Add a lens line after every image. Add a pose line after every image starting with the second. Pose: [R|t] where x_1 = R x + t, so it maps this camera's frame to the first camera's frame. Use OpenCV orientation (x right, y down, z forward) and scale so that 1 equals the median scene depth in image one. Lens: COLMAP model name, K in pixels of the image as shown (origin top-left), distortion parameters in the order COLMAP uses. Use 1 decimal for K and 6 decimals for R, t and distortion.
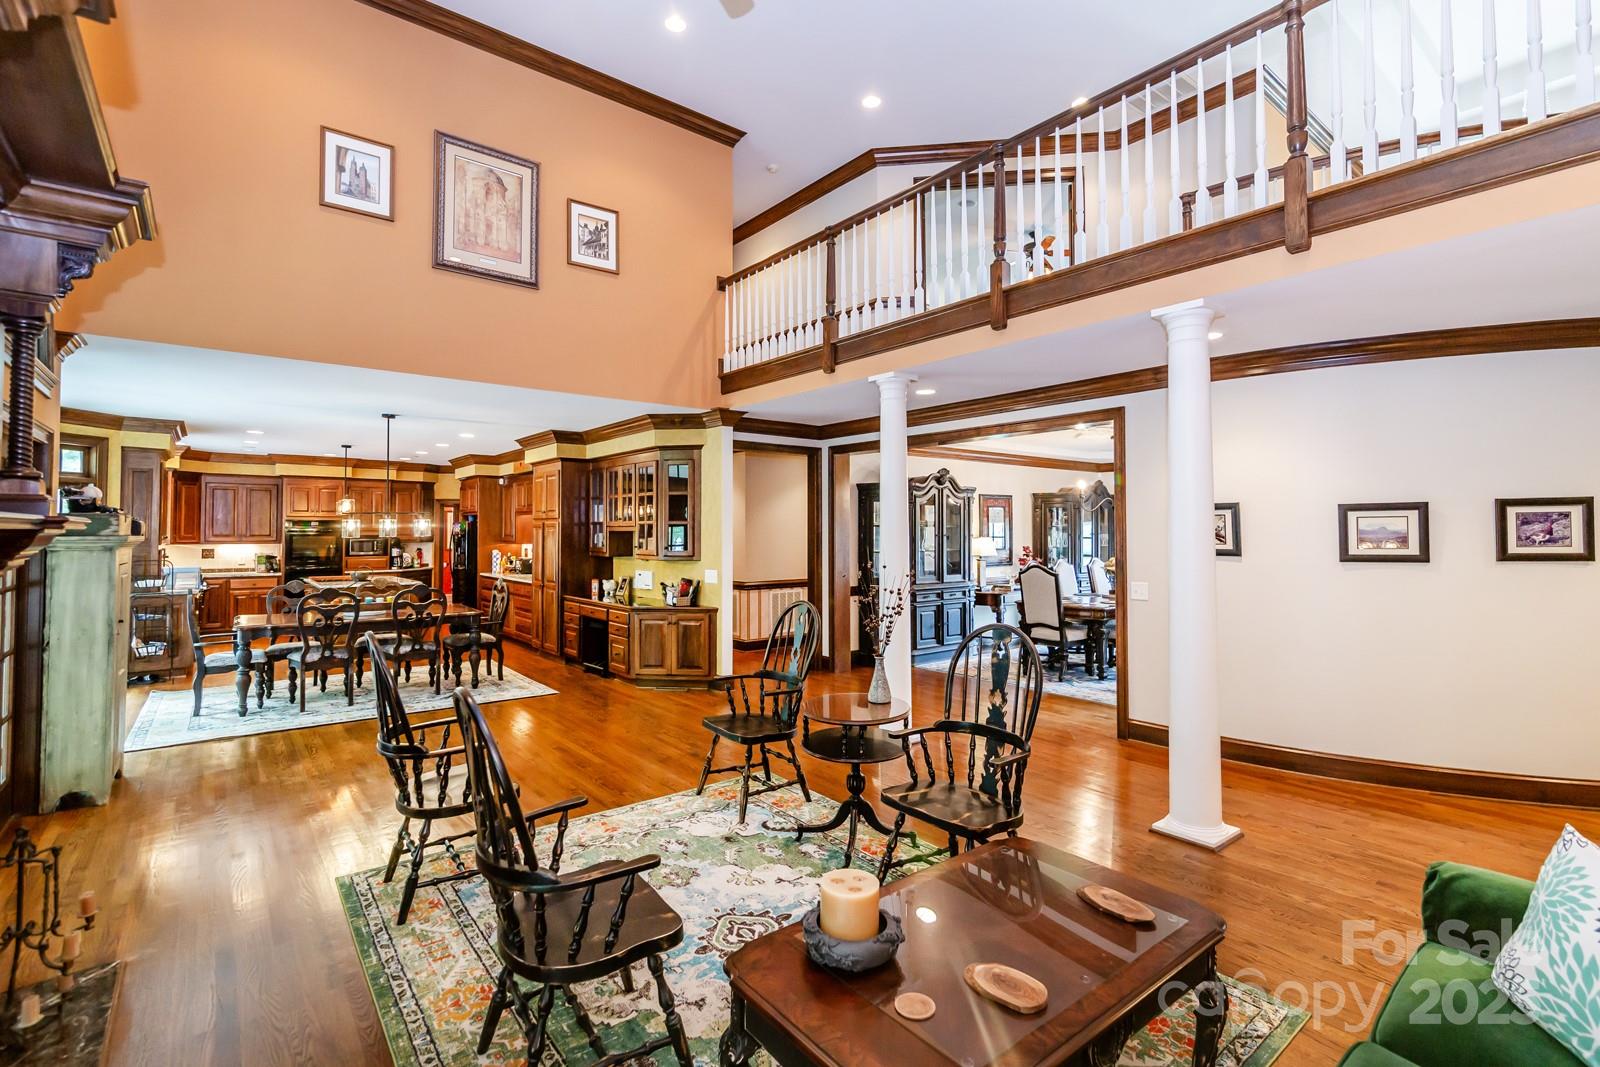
lens RADIAL K [[729.2, 0, 800.0], [0, 729.2, 533.5], [0, 0, 1]] dist [0.002929, 0.000569]
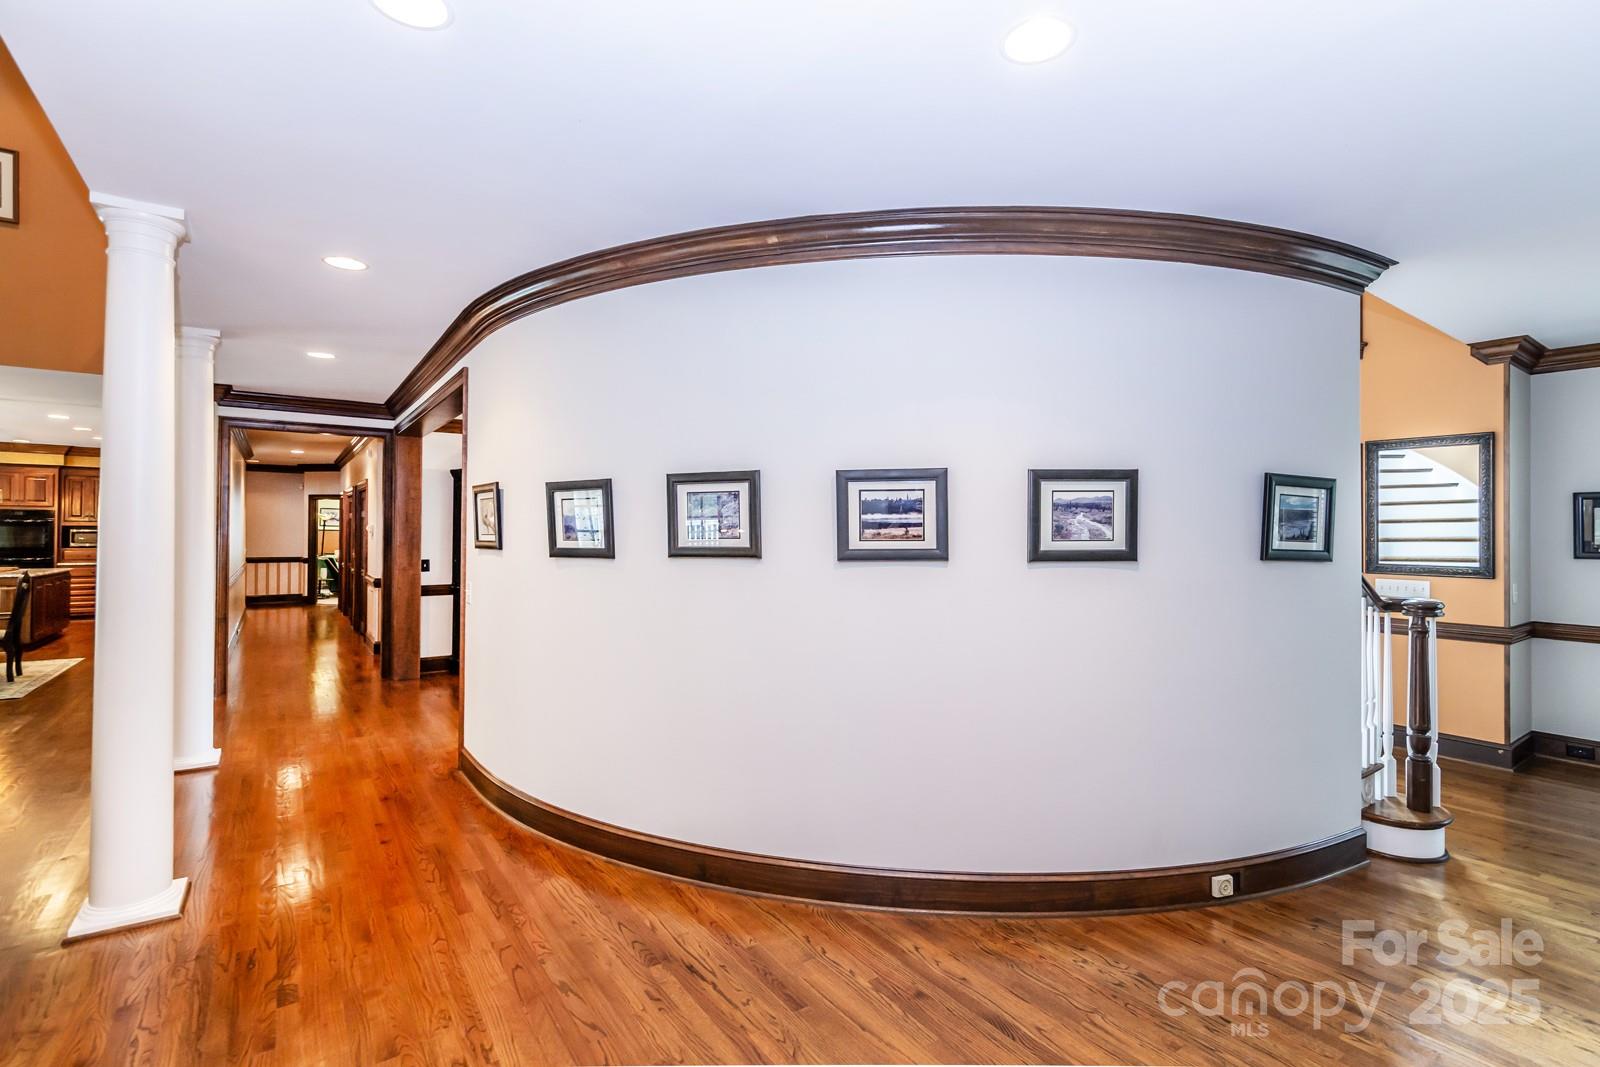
lens RADIAL K [[729.2, 0, 800.0], [0, 729.2, 533.5], [0, 0, 1]] dist [0.002929, 0.000569]
pose [[0.998553, 0.002830, -0.053709, 0.485048], [-0.002364, 0.999959, 0.008740, 0.002864], [0.053731, -0.008601, 0.998518, 0.115704]]
